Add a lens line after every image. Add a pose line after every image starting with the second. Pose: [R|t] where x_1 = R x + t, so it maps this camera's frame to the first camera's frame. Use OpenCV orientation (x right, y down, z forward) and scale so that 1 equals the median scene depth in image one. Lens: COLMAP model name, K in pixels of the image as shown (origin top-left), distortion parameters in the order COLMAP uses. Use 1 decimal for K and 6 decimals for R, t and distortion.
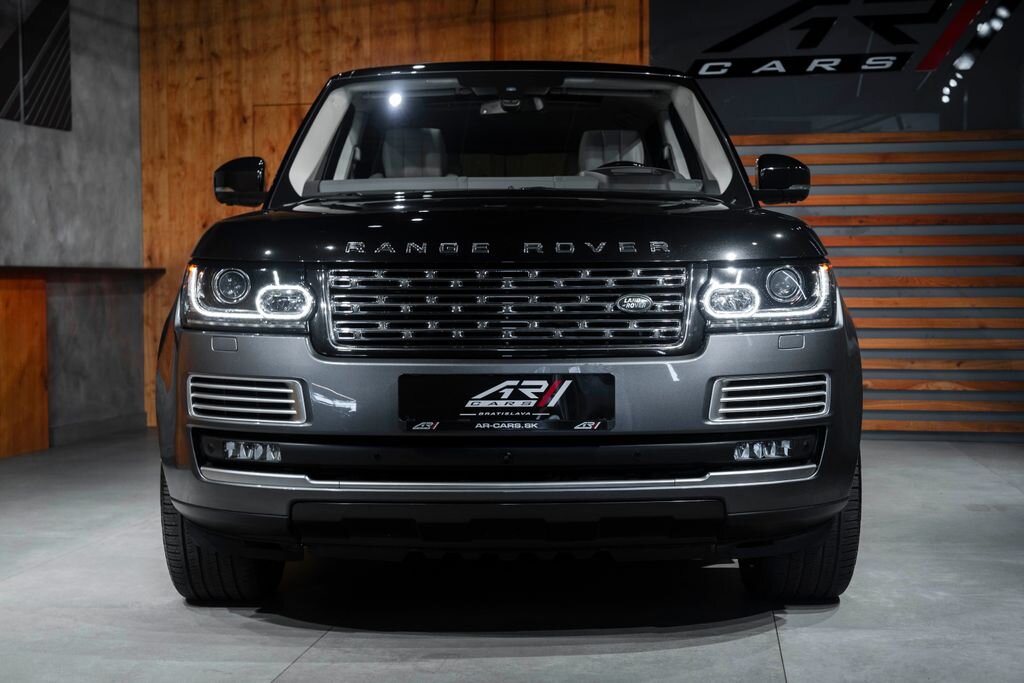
lens RADIAL K [[1518.7, 0, 512.3], [0, 1518.7, 342.8], [0, 0, 1]] dist [0.015931, 0.000000]
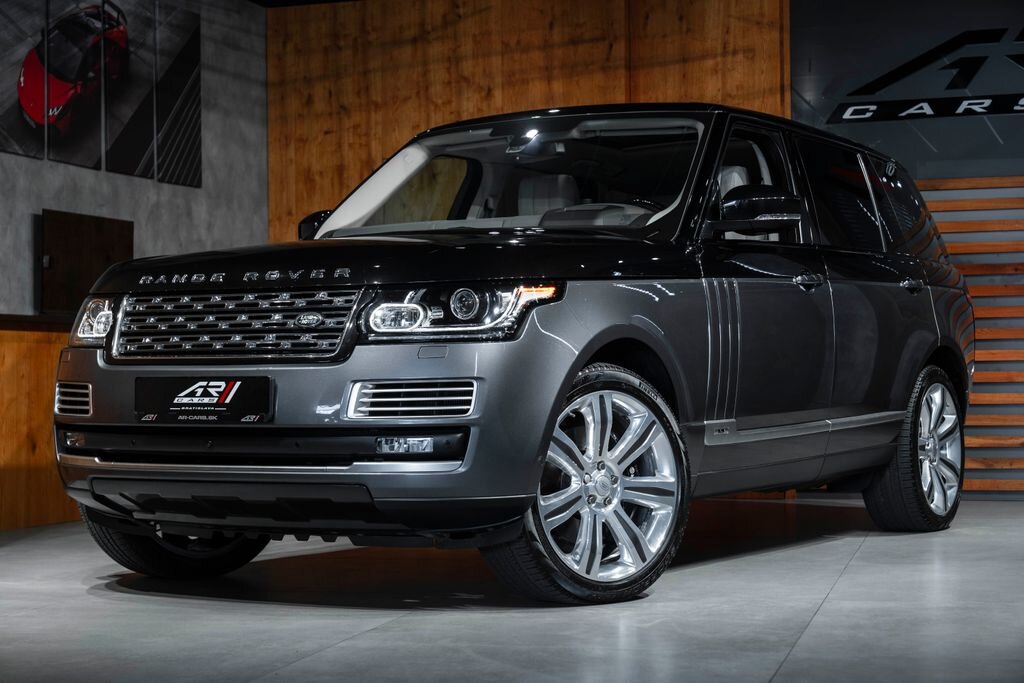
lens RADIAL K [[1980.4, 0, 510.1], [0, 1980.4, 341.3], [0, 0, 1]] dist [0.021884, 0.000000]
pose [[0.994388, -0.007751, -0.105509, 0.044148], [0.001488, 0.998238, -0.059315, 0.036176], [0.105783, 0.058825, 0.992648, -0.246344]]
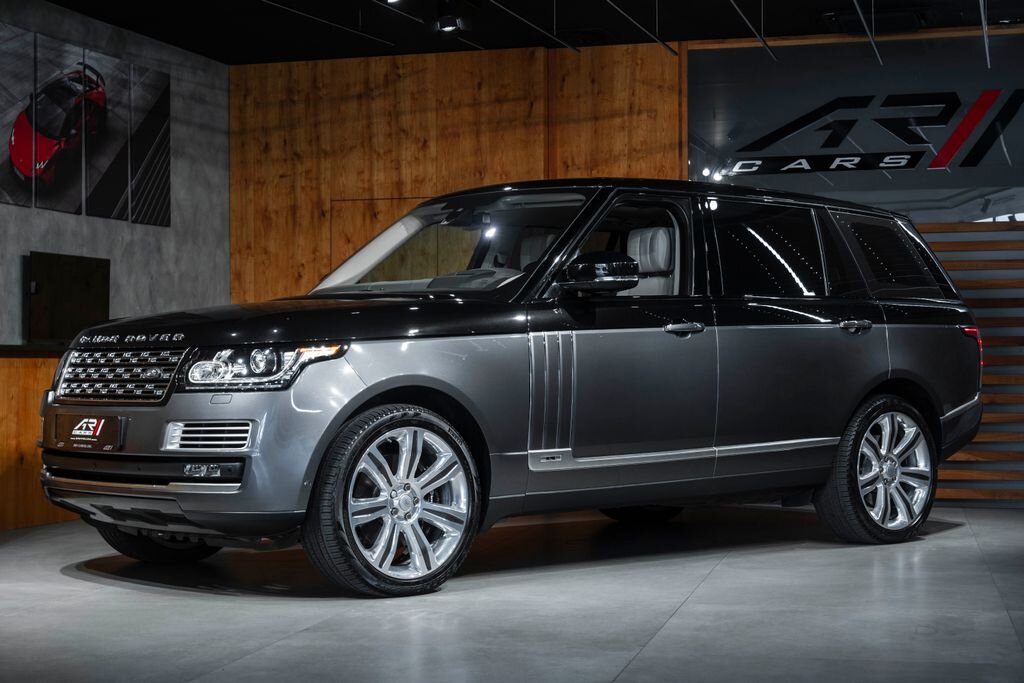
lens RADIAL K [[1862.6, 0, 514.0], [0, 1862.6, 341.0], [0, 0, 1]] dist [0.013283, 0.000000]
pose [[0.996798, -0.001066, -0.079953, 0.071385], [-0.003190, 0.998586, -0.053073, 0.016898], [0.079896, 0.053158, 0.995385, -0.336155]]
